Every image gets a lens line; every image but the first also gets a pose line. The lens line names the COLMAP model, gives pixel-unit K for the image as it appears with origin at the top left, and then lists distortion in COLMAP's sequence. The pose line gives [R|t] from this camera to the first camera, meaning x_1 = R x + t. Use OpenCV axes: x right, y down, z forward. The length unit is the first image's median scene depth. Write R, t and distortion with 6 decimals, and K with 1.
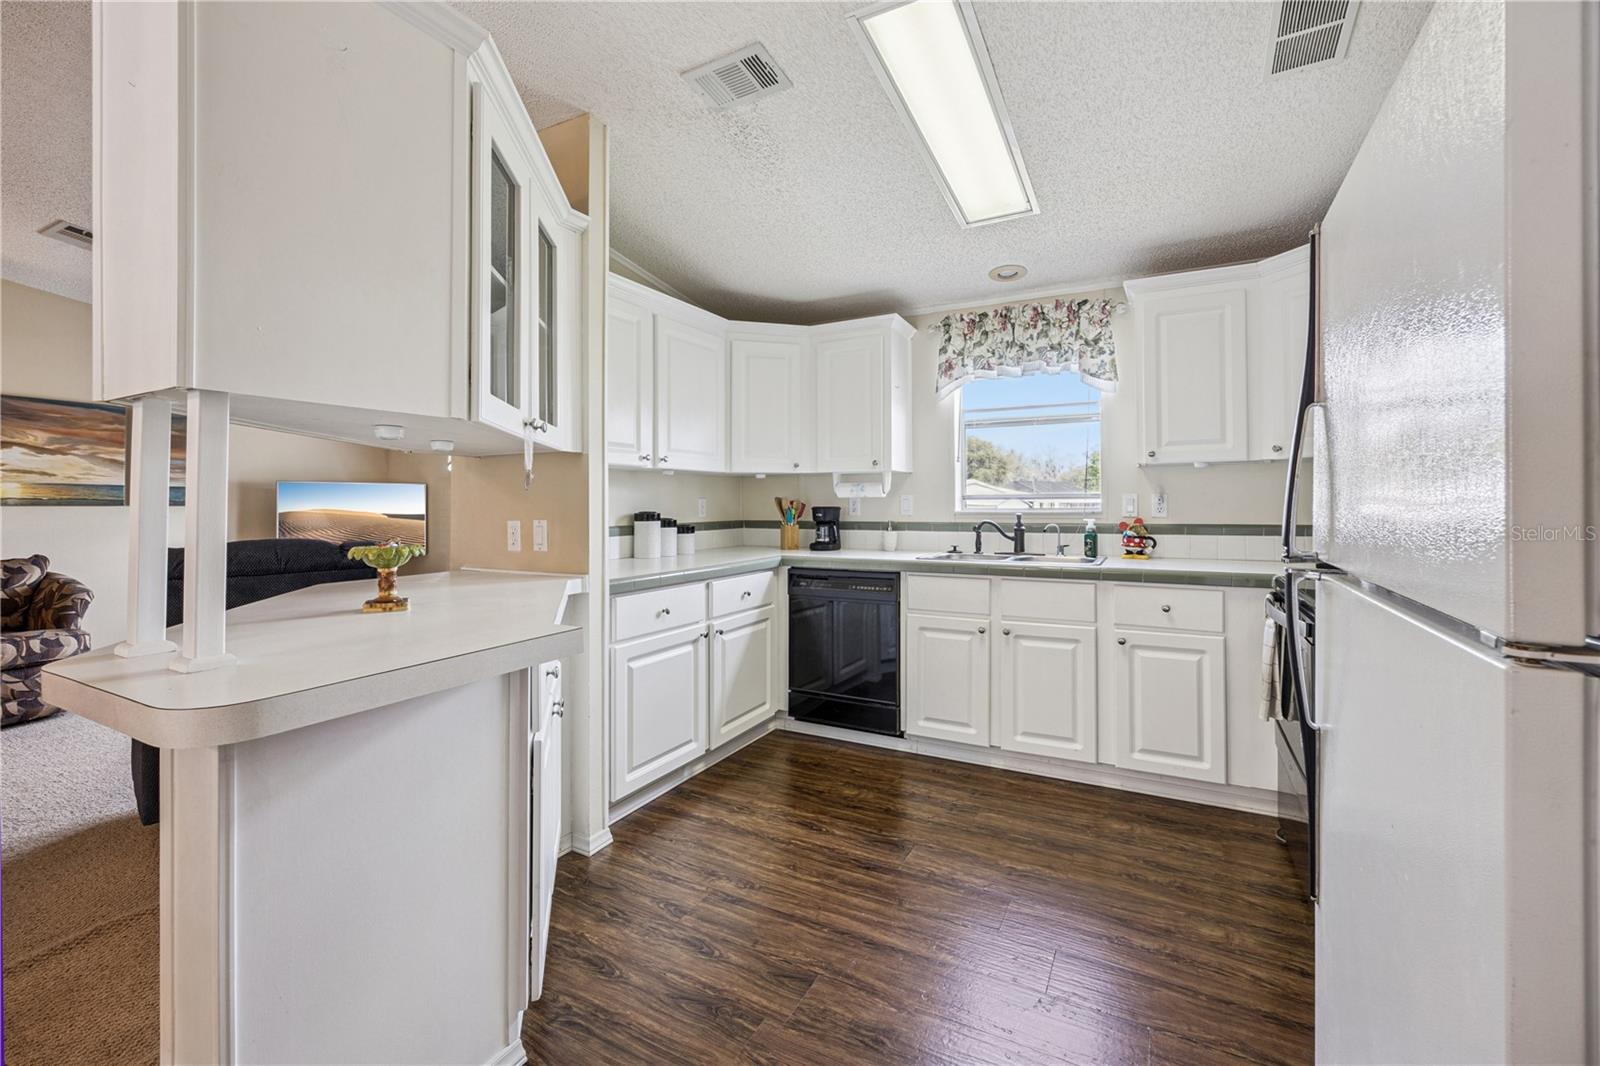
lens RADIAL K [[691.8, 0, 789.9], [0, 691.8, 506.3], [0, 0, 1]] dist [-0.008904, 0.000107]
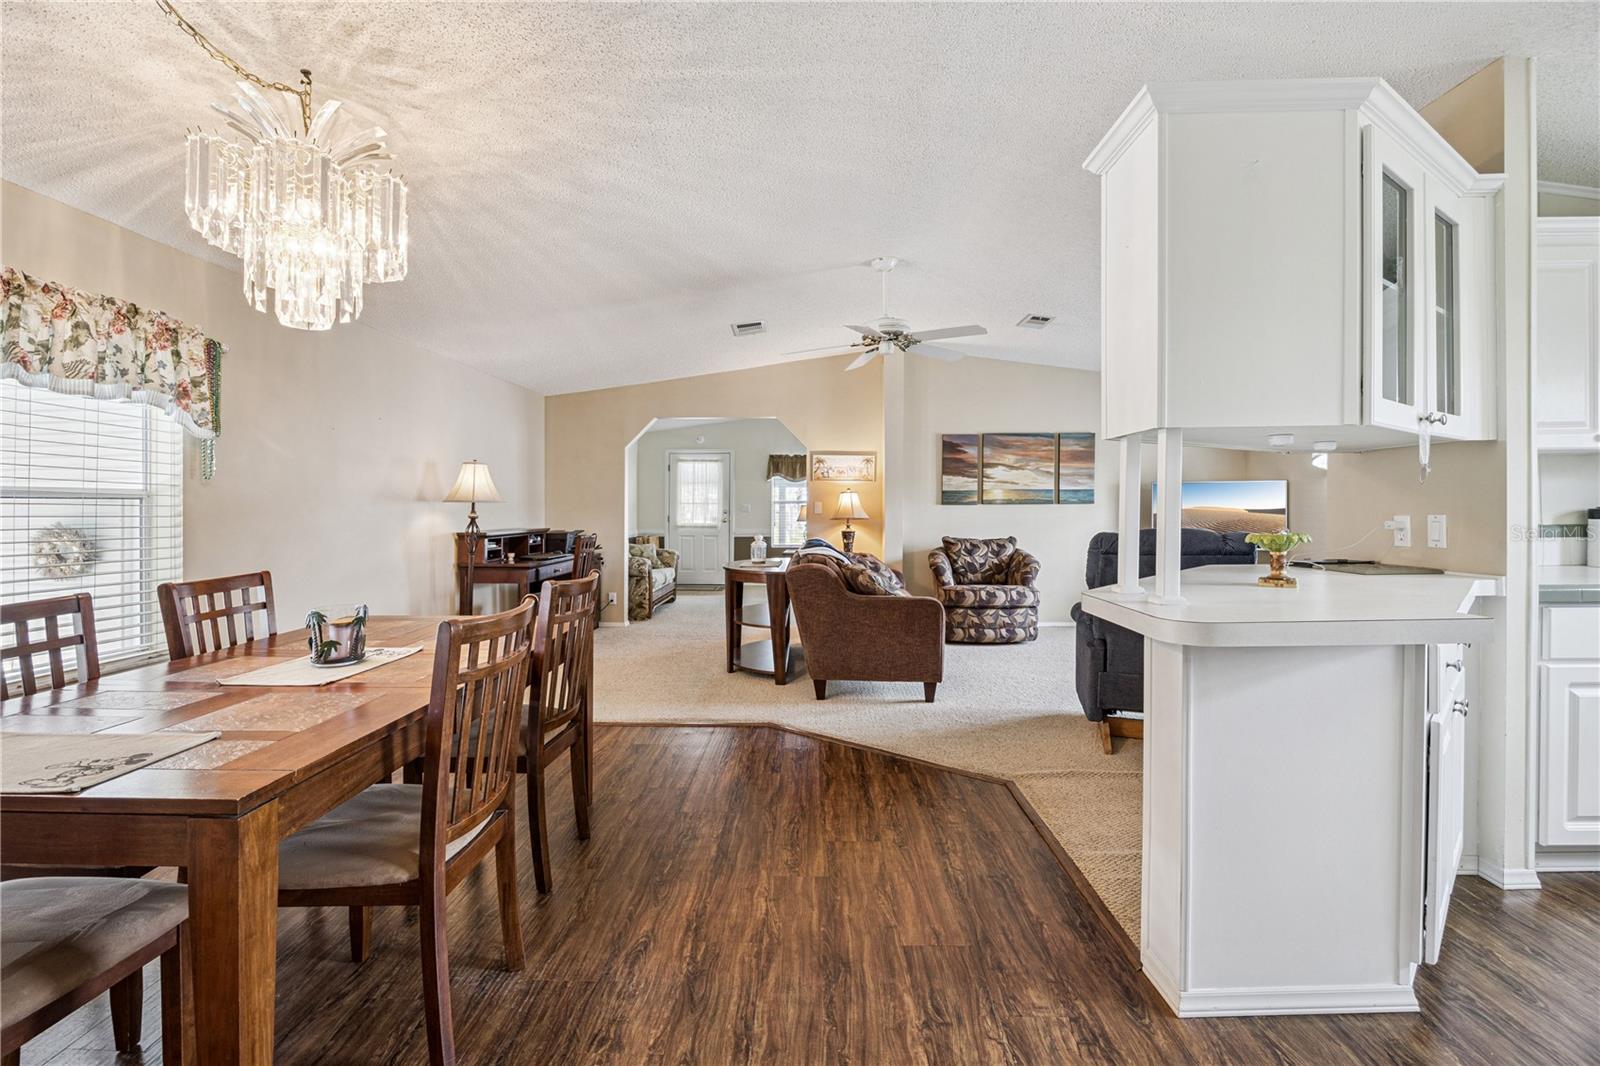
lens RADIAL K [[691.8, 0, 799.5], [0, 691.8, 512.9], [0, 0, 1]] dist [-0.008904, 0.000107]
pose [[0.462996, 0.004704, -0.886348, 0.063003], [0.006440, 0.999942, 0.008670, 0.003598], [0.886337, -0.009723, 0.462939, -0.194328]]
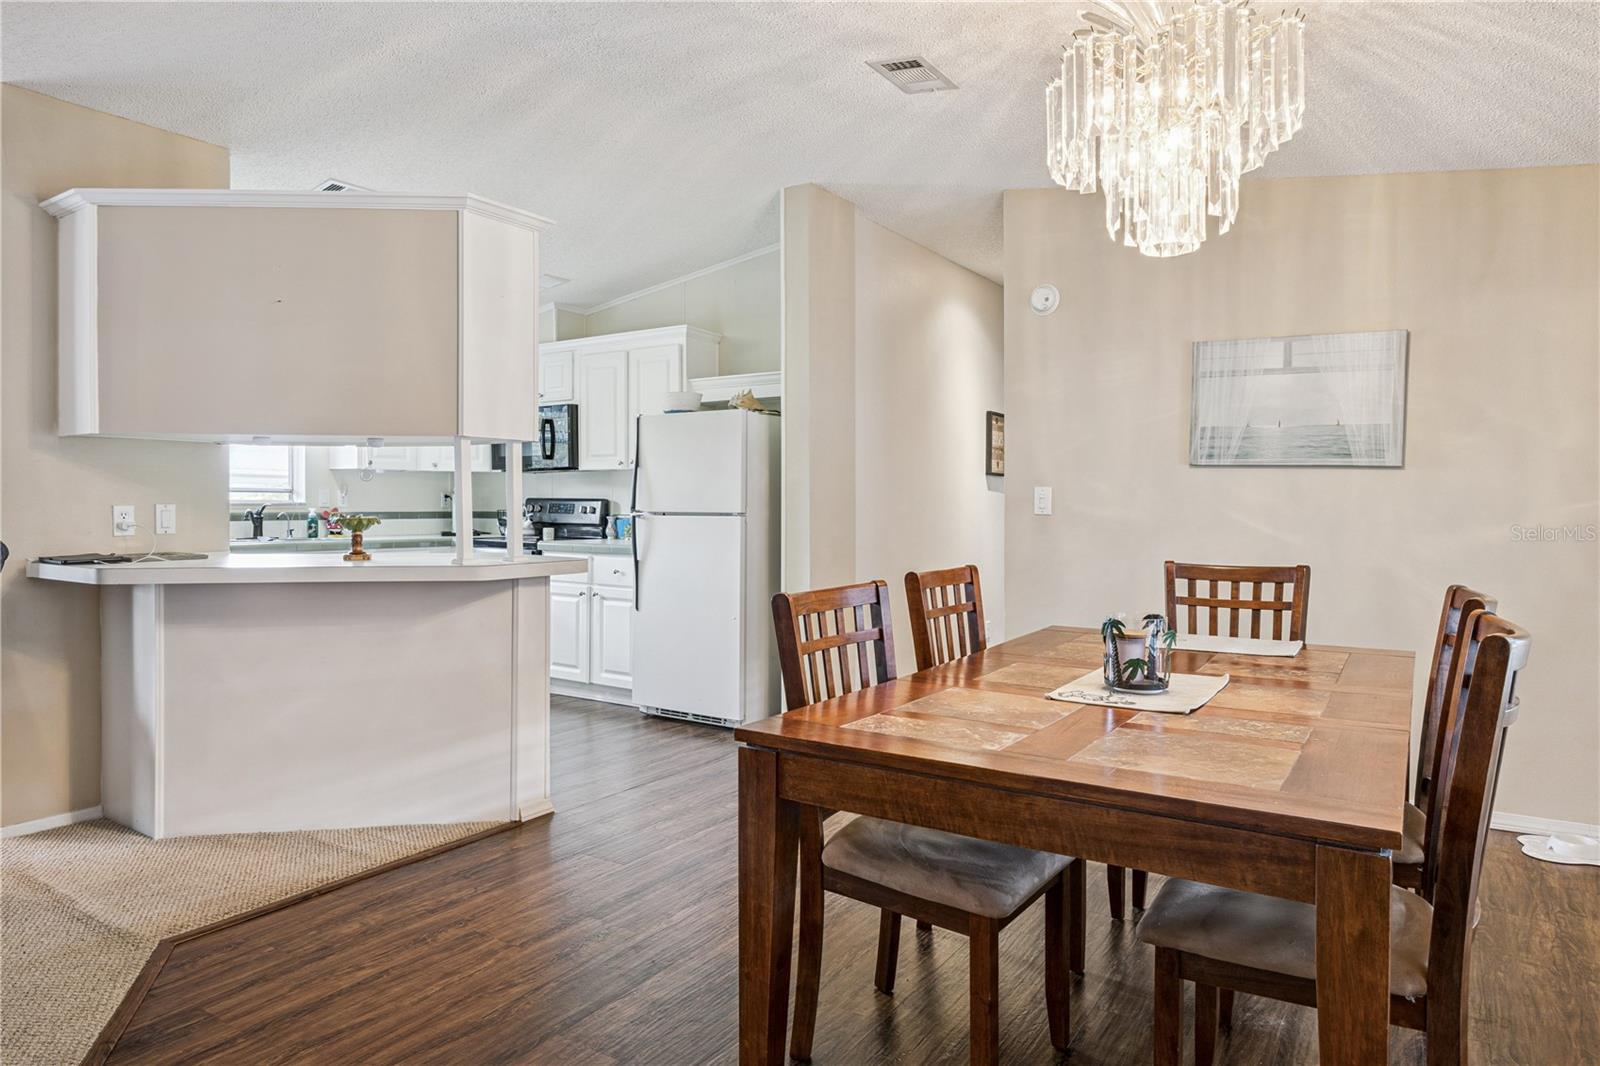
lens RADIAL K [[971.1, 0, 804.4], [0, 971.1, 525.2], [0, 0, 1]] dist [-0.006990, -0.000453]
pose [[0.069847, -0.015491, 0.997437, -1.657478], [-0.000891, 0.999878, 0.015592, 0.025188], [-0.997557, -0.001978, 0.069825, -0.075879]]
